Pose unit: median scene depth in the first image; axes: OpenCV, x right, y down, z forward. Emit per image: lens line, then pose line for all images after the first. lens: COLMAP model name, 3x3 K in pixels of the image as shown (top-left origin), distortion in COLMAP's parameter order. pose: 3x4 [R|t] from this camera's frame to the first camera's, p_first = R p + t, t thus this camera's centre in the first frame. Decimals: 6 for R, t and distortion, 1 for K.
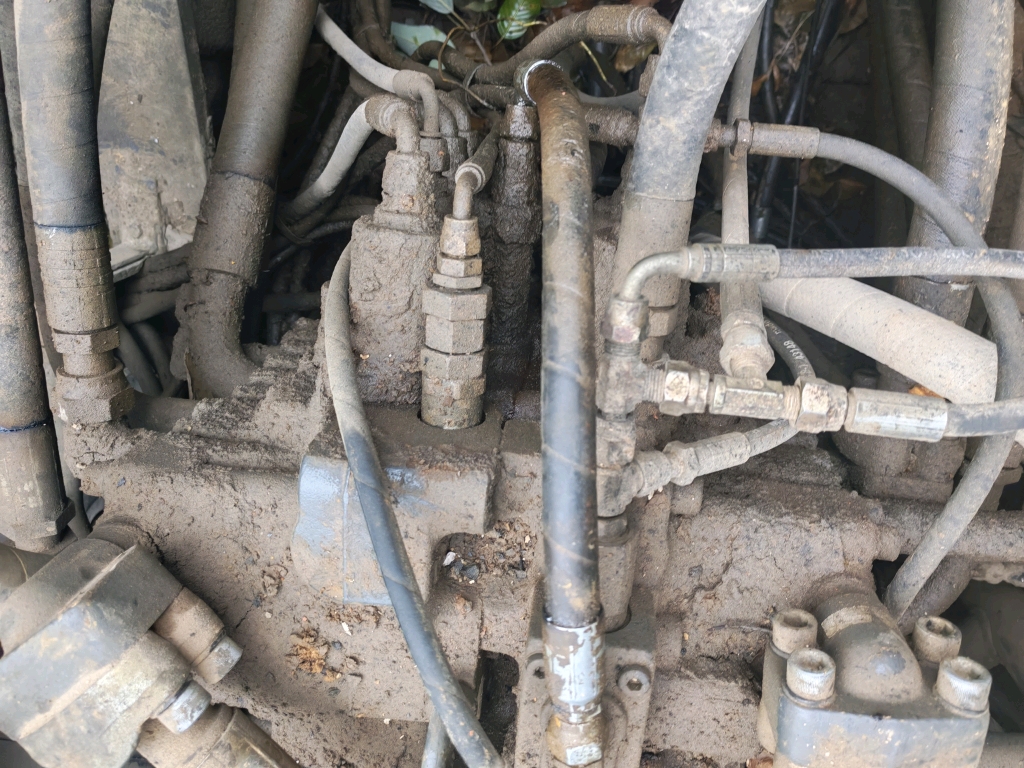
lens RADIAL K [[810.4, 0, 512.0], [0, 810.4, 384.0], [0, 0, 1]] dist [0.007132, -0.013223]
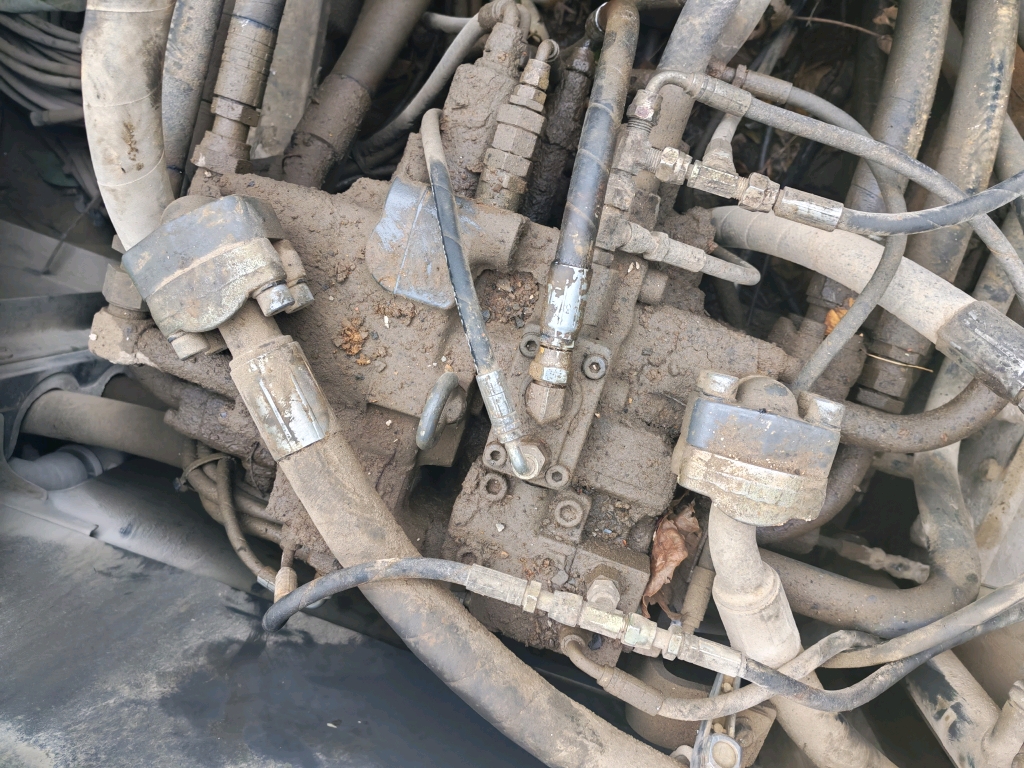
lens RADIAL K [[808.6, 0, 491.0], [0, 808.6, 384.2], [0, 0, 1]] dist [-0.003689, -0.006500]
pose [[0.971655, 0.236383, 0.002977, -0.015915], [-0.232237, 0.956815, -0.174845, 0.585596], [-0.044179, 0.169198, 0.984591, -0.294949]]
